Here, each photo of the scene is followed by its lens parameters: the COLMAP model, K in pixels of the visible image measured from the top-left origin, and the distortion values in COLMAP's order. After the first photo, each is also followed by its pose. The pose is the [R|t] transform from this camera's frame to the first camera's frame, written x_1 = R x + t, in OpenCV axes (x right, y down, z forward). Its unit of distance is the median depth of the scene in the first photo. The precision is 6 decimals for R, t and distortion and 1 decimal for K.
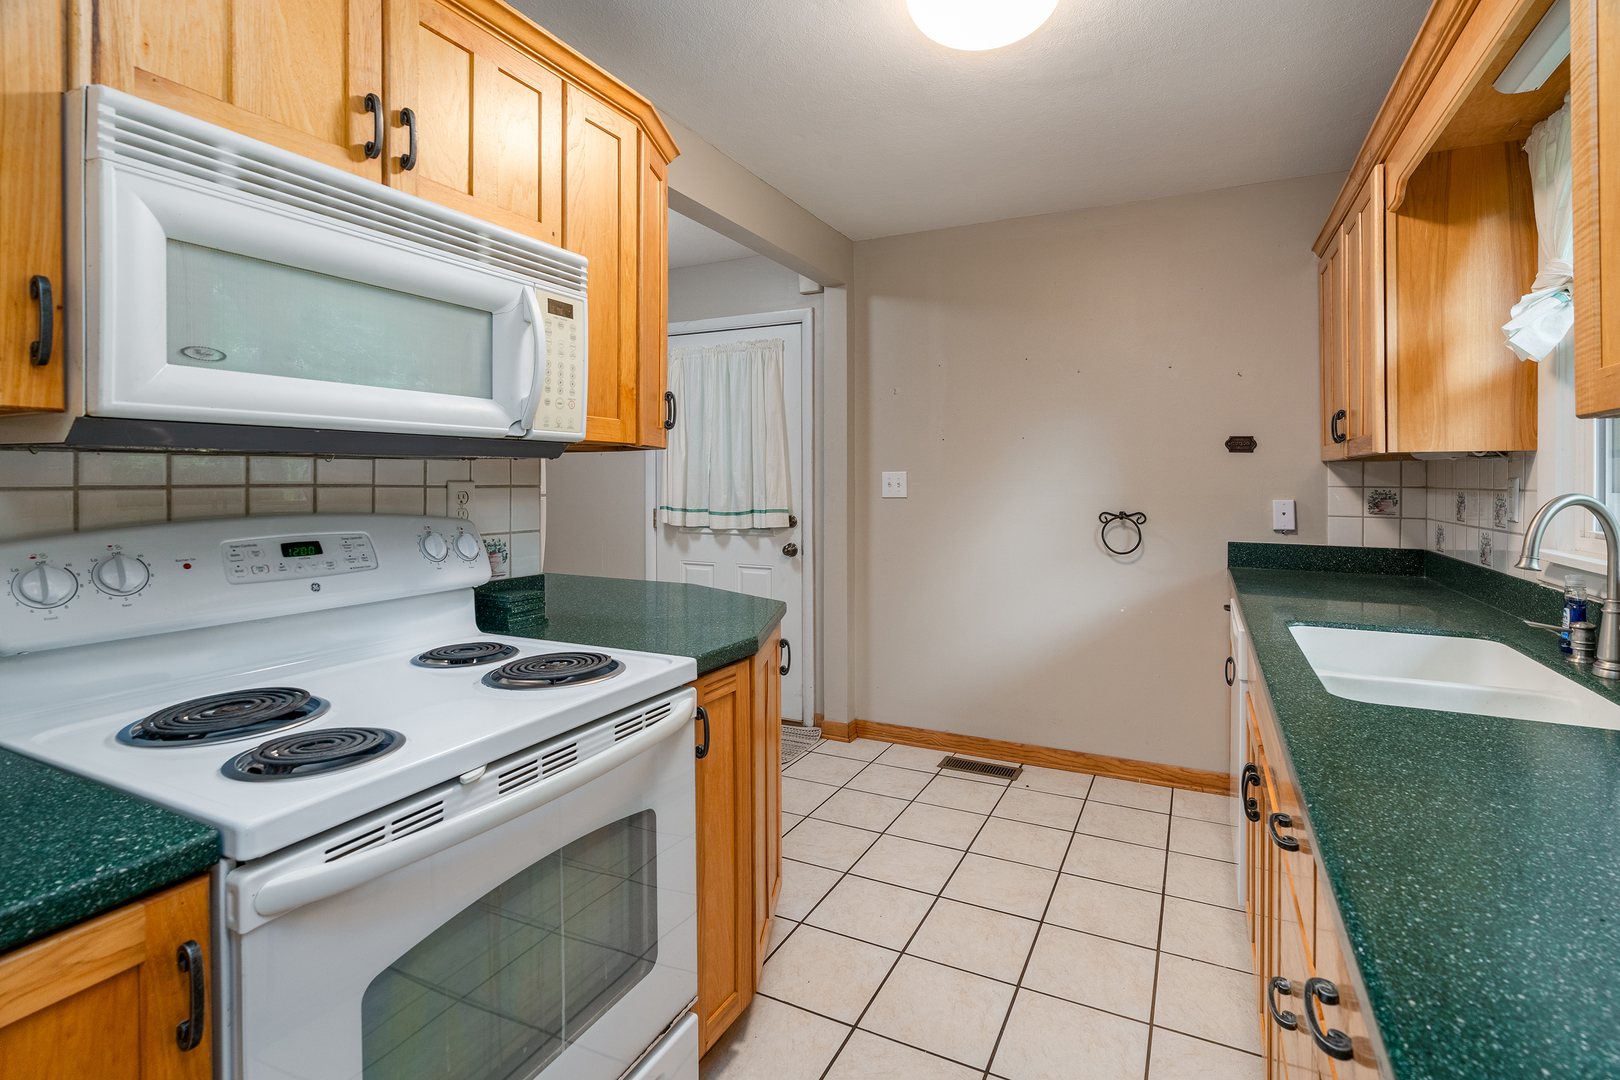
lens RADIAL K [[766.2, 0, 844.0], [0, 766.2, 483.4], [0, 0, 1]] dist [-0.012035, 0.003034]
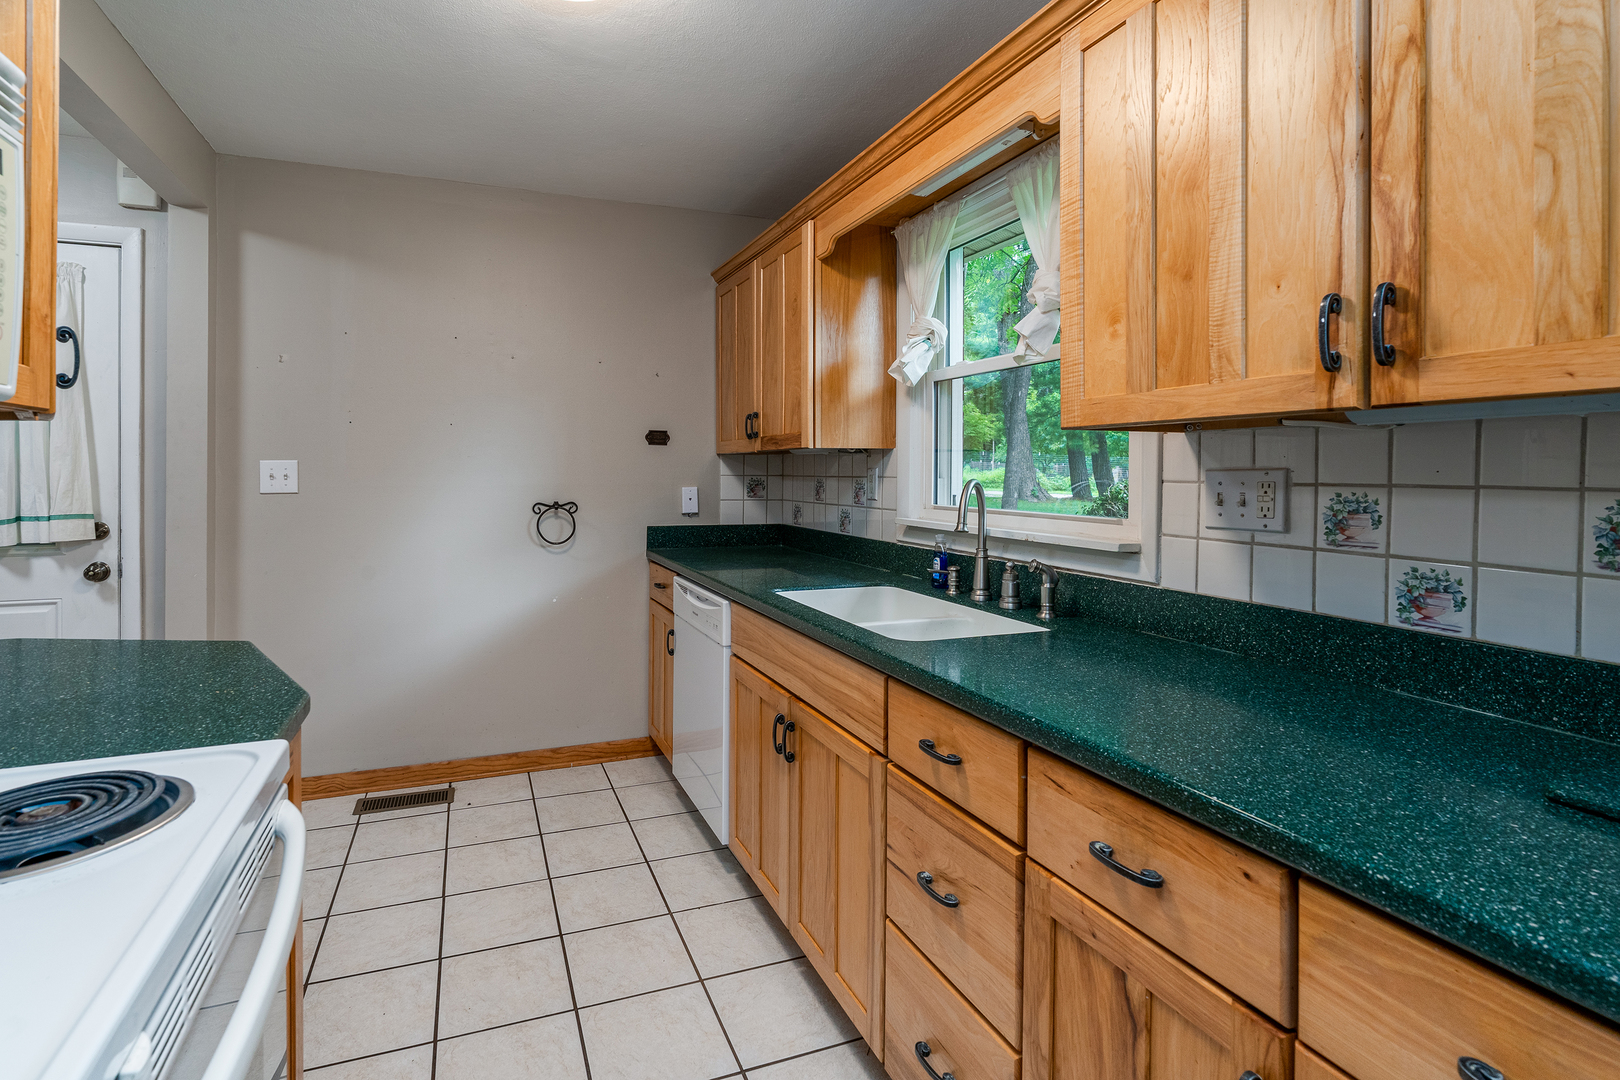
lens RADIAL K [[766.2, 0, 765.6], [0, 766.2, 475.1], [0, 0, 1]] dist [-0.012035, 0.003034]
pose [[0.698403, -0.006801, 0.715672, -0.161876], [0.004931, 0.999977, 0.004690, -0.001267], [-0.715688, 0.000254, 0.698420, 0.103917]]
